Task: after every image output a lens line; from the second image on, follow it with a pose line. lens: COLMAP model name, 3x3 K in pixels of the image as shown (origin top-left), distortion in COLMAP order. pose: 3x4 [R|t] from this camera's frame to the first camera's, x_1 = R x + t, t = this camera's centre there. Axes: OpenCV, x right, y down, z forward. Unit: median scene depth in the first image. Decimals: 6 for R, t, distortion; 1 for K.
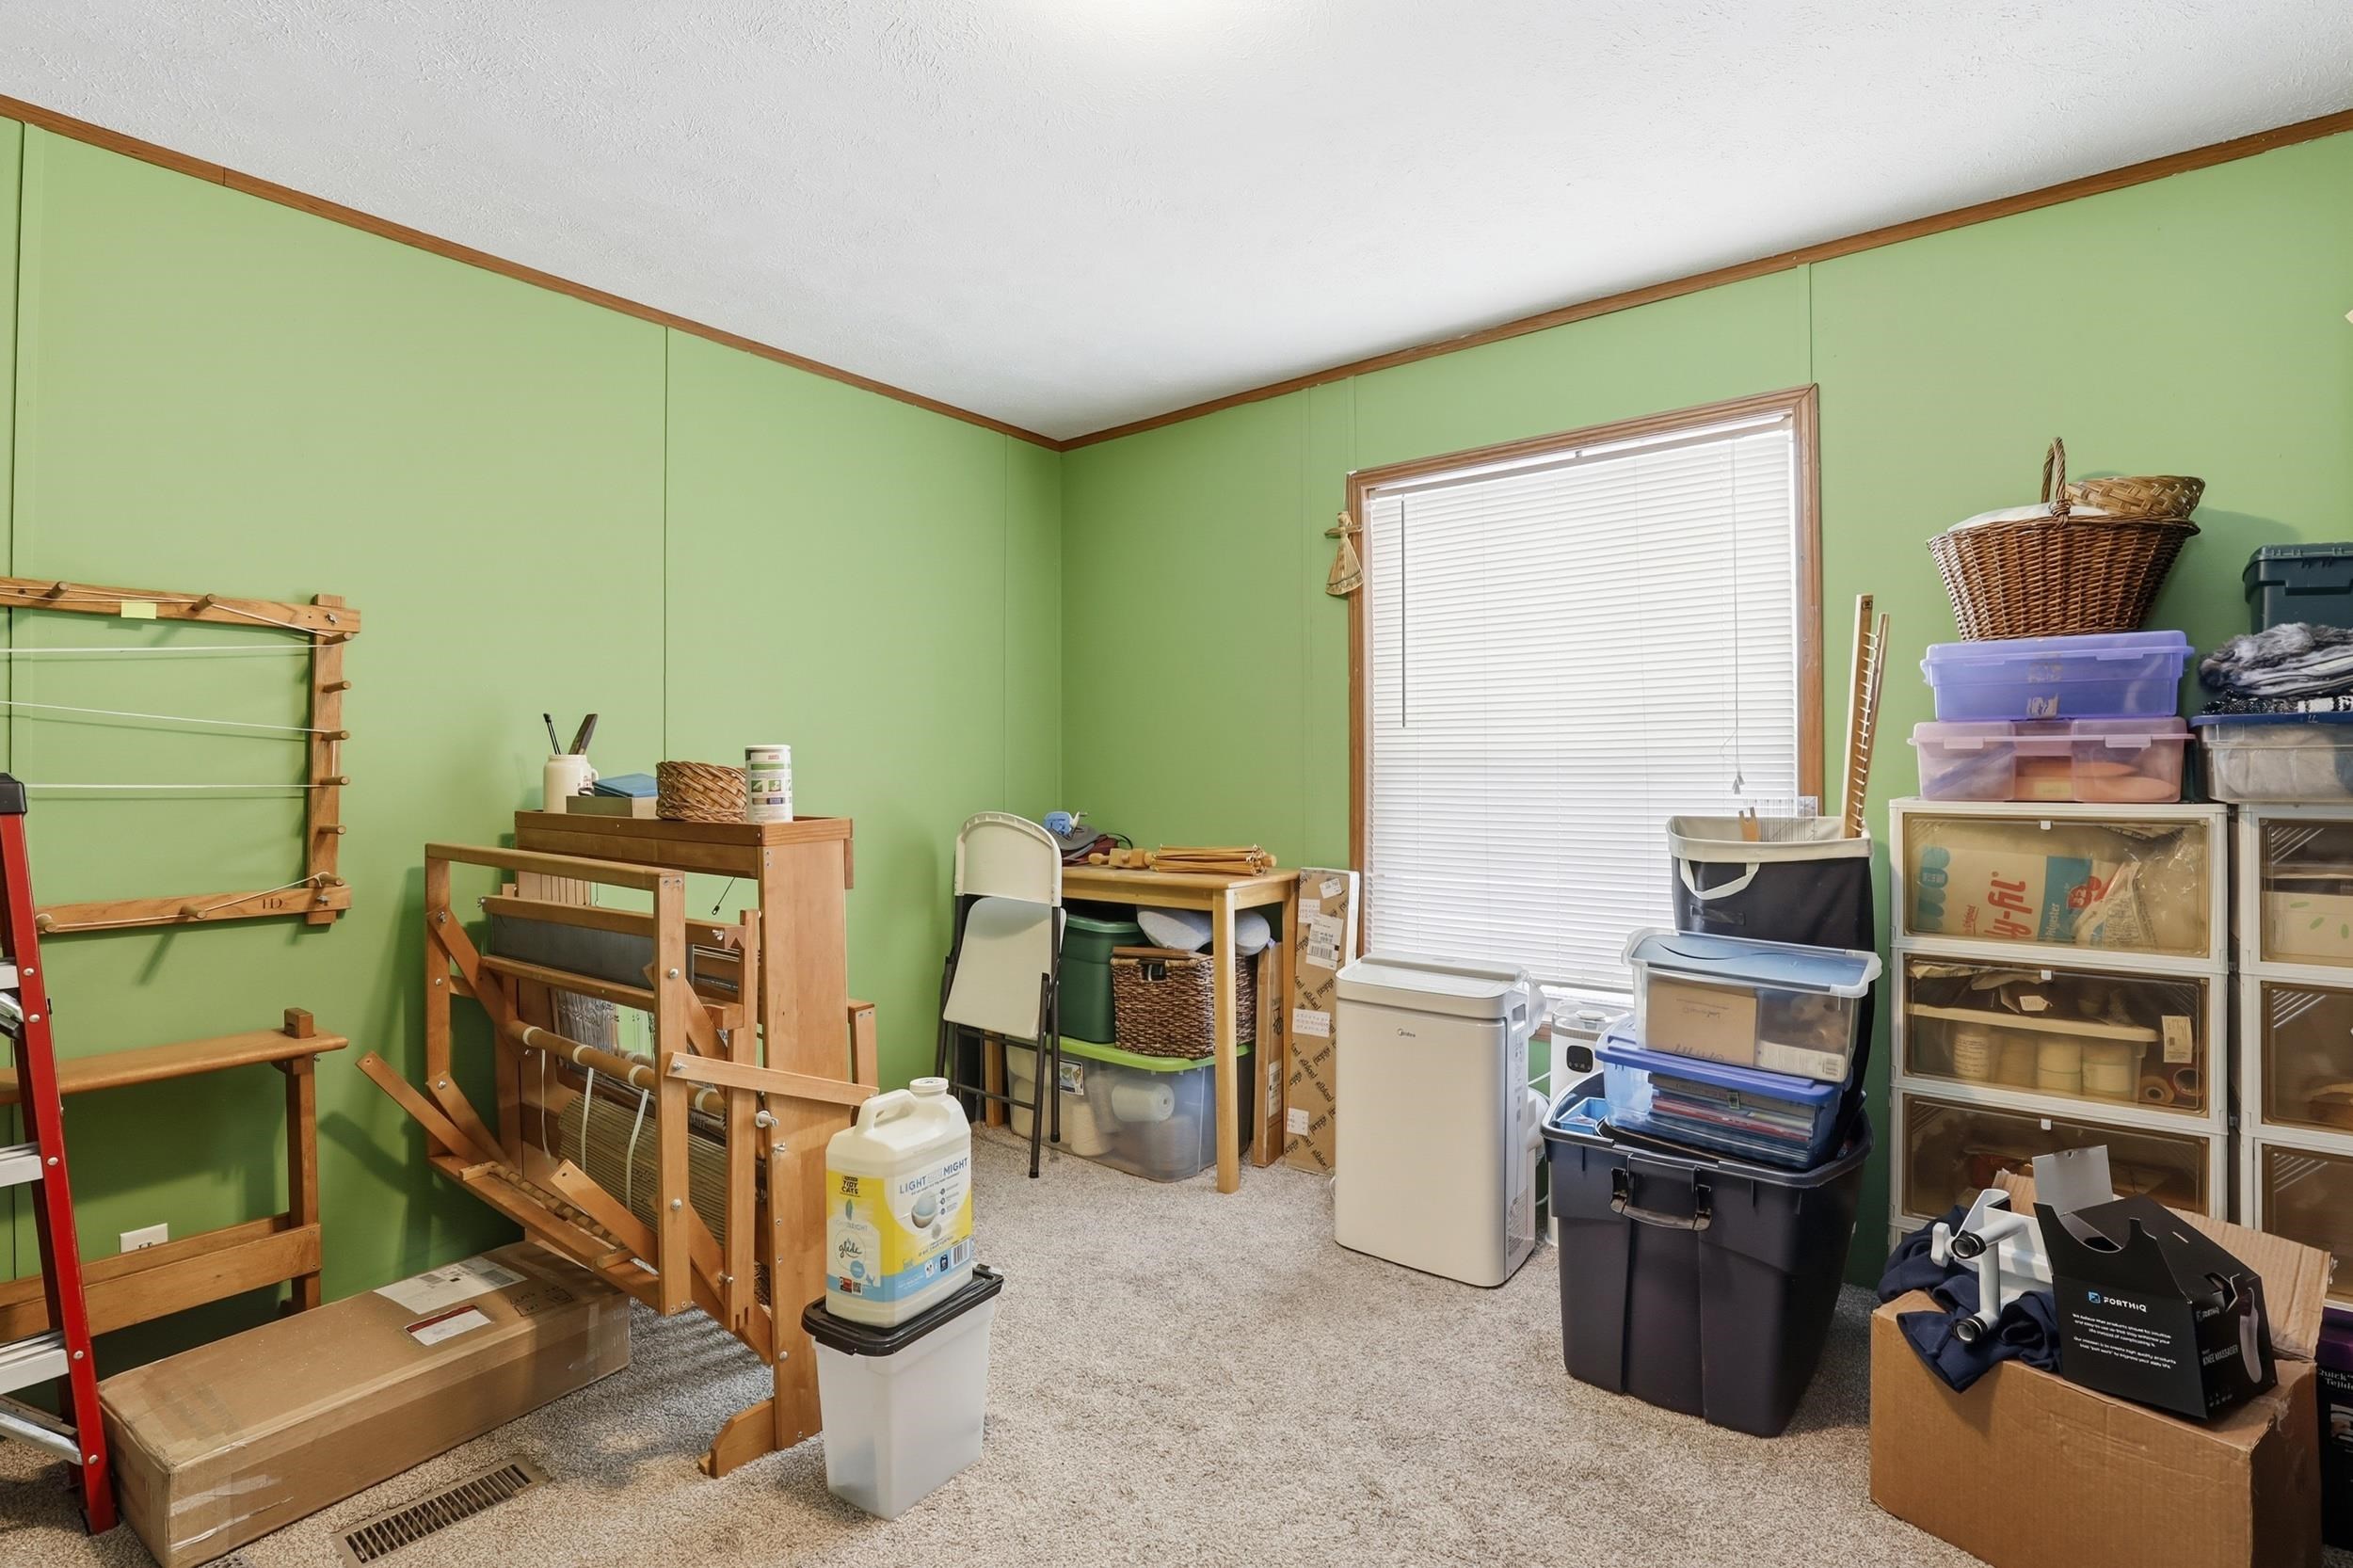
lens RADIAL K [[1088.4, 0, 1172.7], [0, 1088.4, 765.1], [0, 0, 1]] dist [-0.036099, 0.007031]
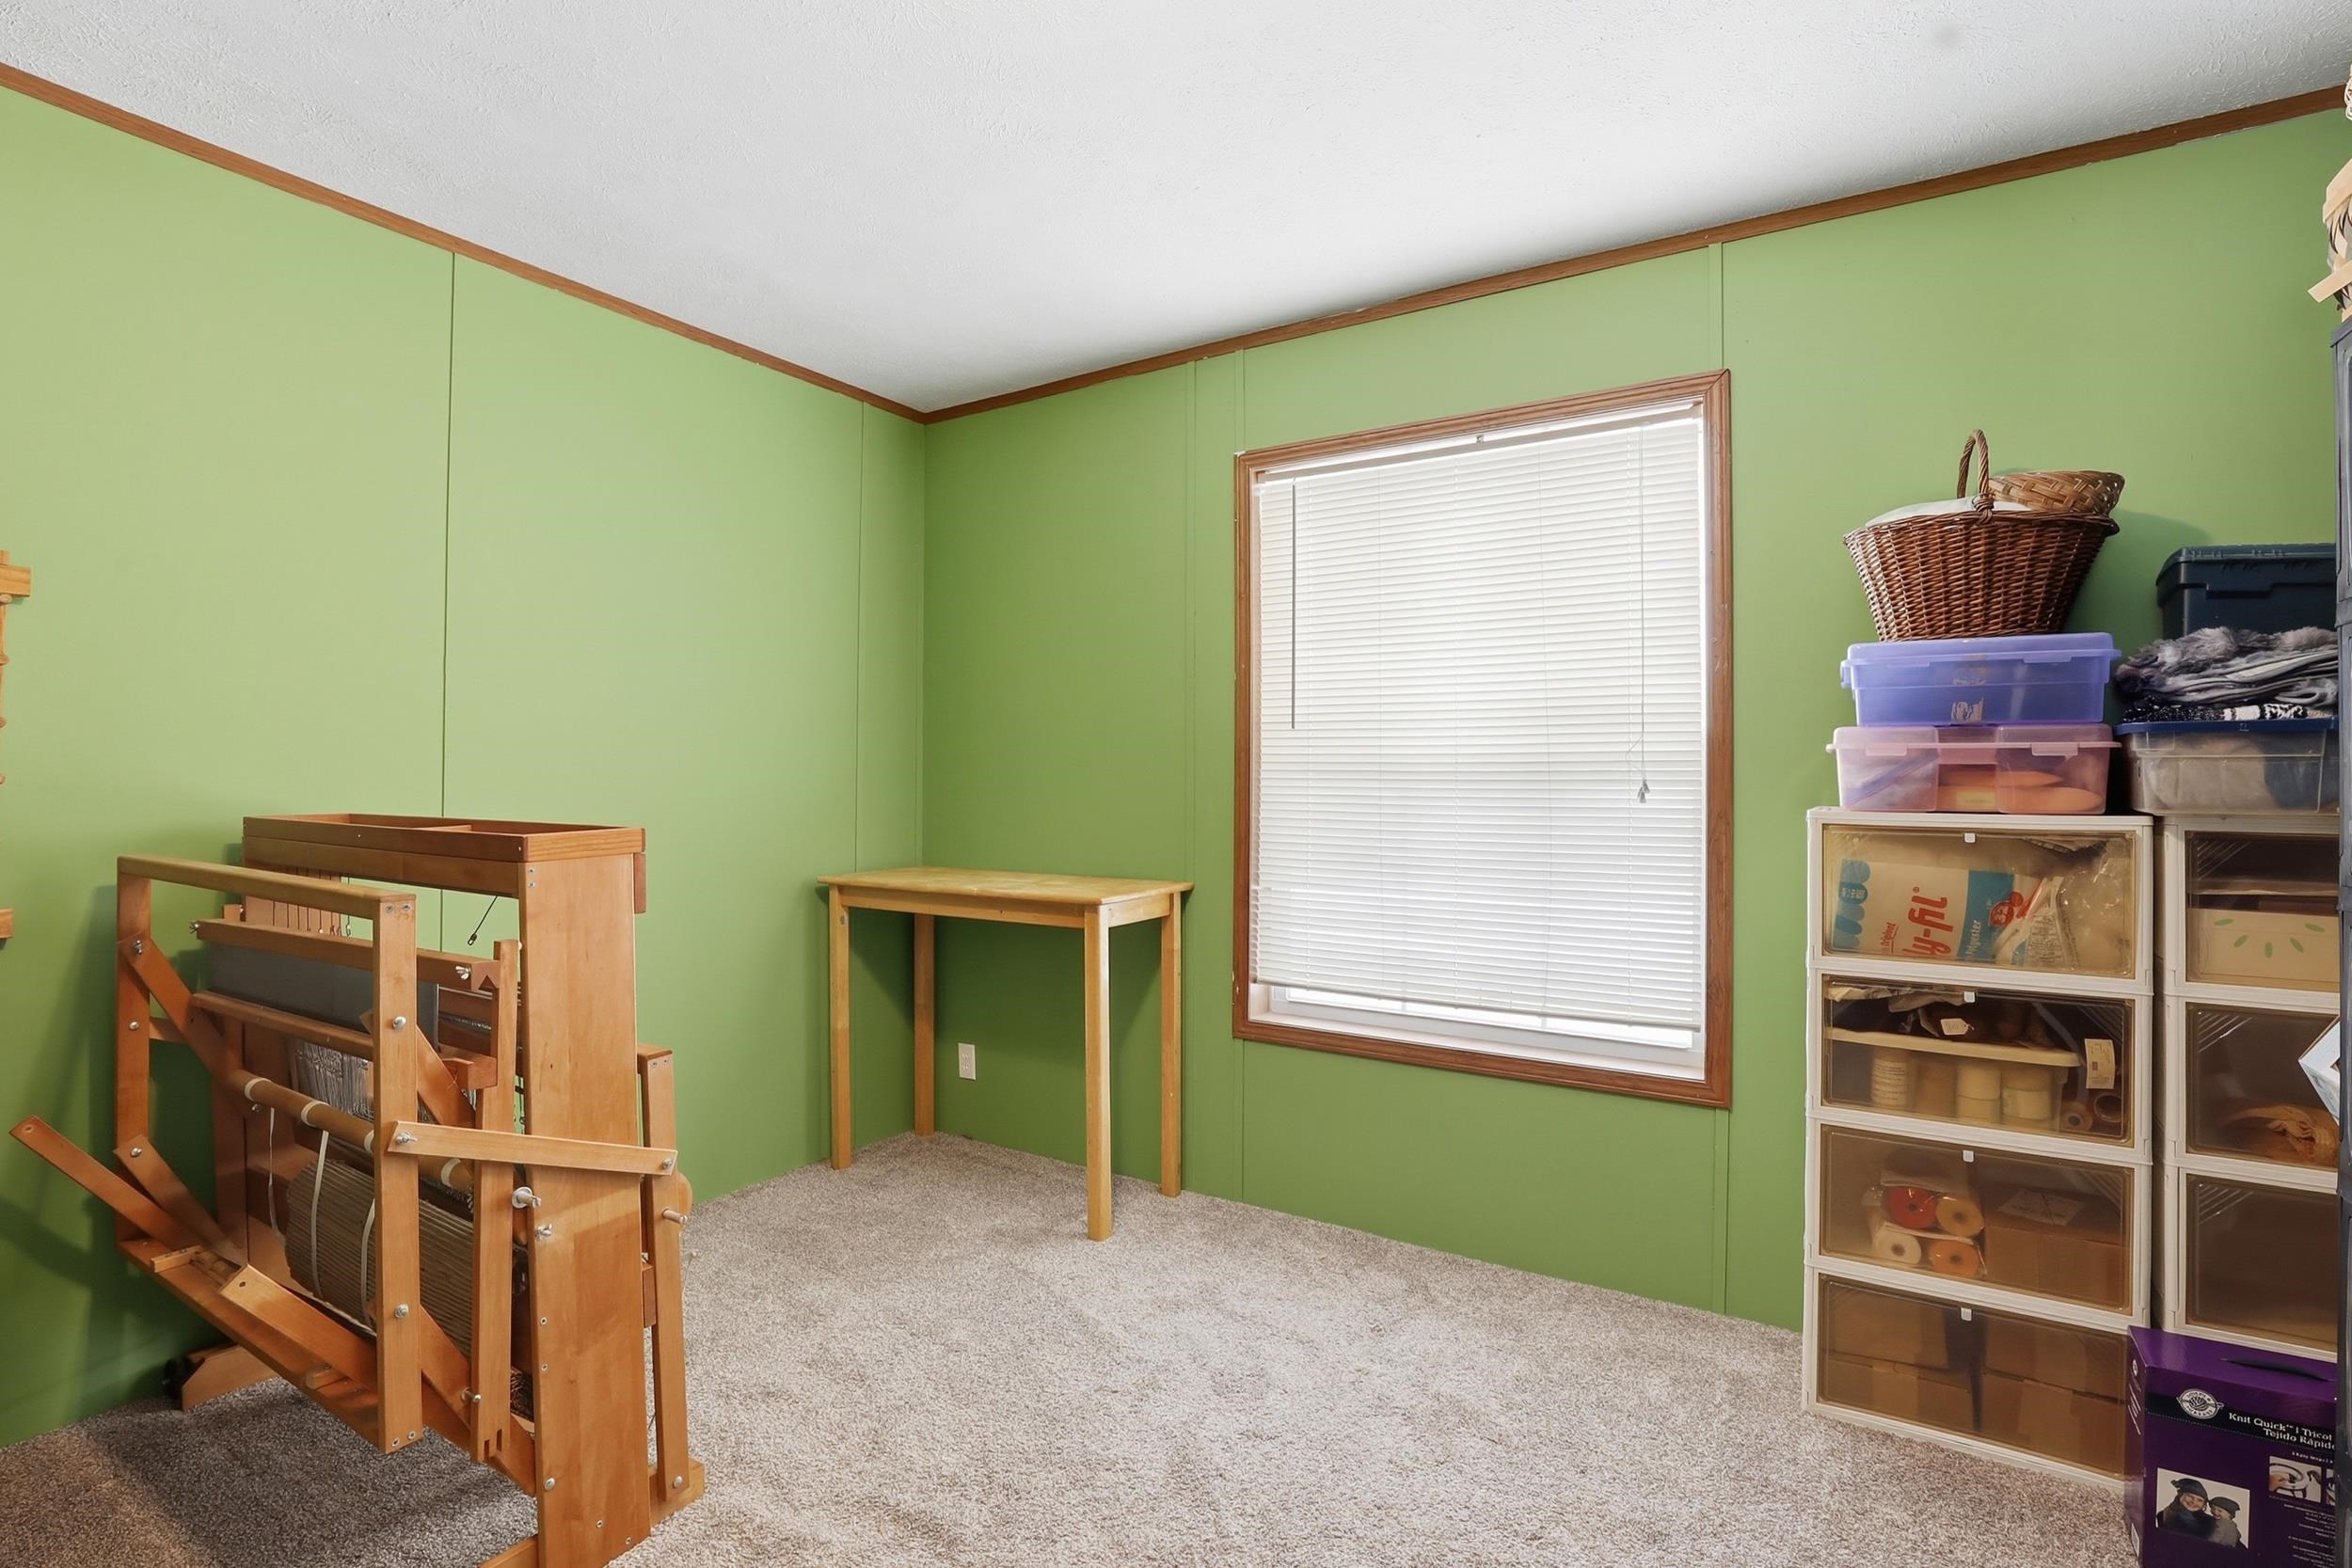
lens RADIAL K [[1087.9, 0, 1184.5], [0, 1087.9, 780.4], [0, 0, 1]] dist [-0.036099, 0.007031]
pose [[0.993247, 0.006330, 0.115847, 0.020586], [-0.007397, 0.999934, 0.008777, 0.002450], [-0.115784, -0.009575, 0.993228, 0.136266]]
